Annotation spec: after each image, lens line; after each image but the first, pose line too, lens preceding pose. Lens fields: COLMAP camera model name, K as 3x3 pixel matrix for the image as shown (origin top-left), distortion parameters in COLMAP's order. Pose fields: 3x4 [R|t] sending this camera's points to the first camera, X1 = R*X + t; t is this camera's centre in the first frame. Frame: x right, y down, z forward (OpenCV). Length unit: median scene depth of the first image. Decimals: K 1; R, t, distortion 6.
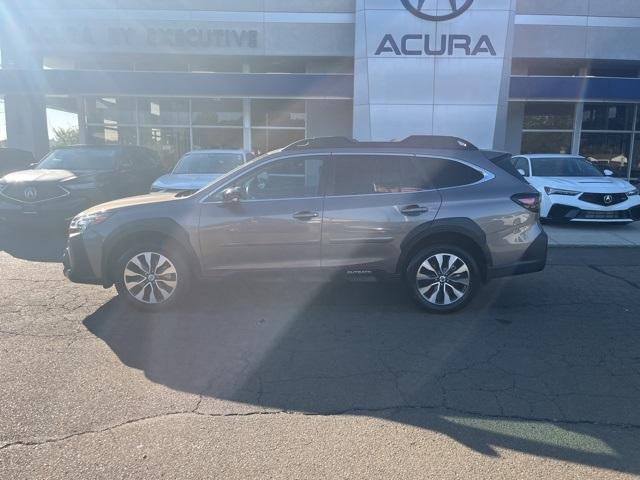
lens RADIAL K [[480.8, 0, 320.1], [0, 480.8, 241.3], [0, 0, 1]] dist [0.080965, -0.103402]
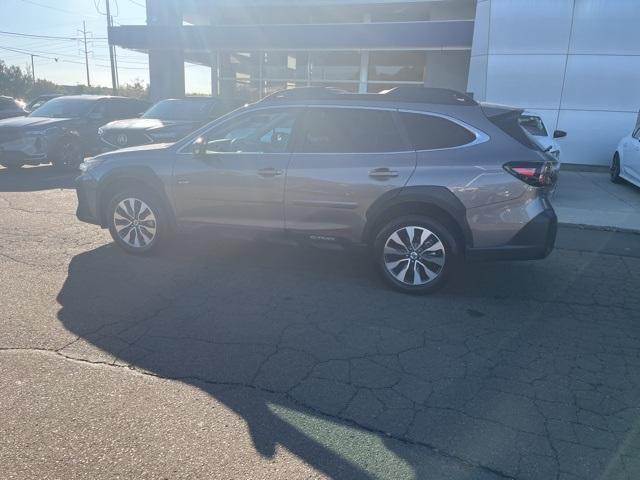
lens RADIAL K [[480.8, 0, 319.6], [0, 480.8, 242.3], [0, 0, 1]] dist [0.080965, -0.103402]
pose [[0.949624, 0.105274, -0.295180, 0.346401], [-0.079685, 0.992045, 0.097451, -0.017246], [0.303091, -0.069020, 0.950459, 0.120064]]
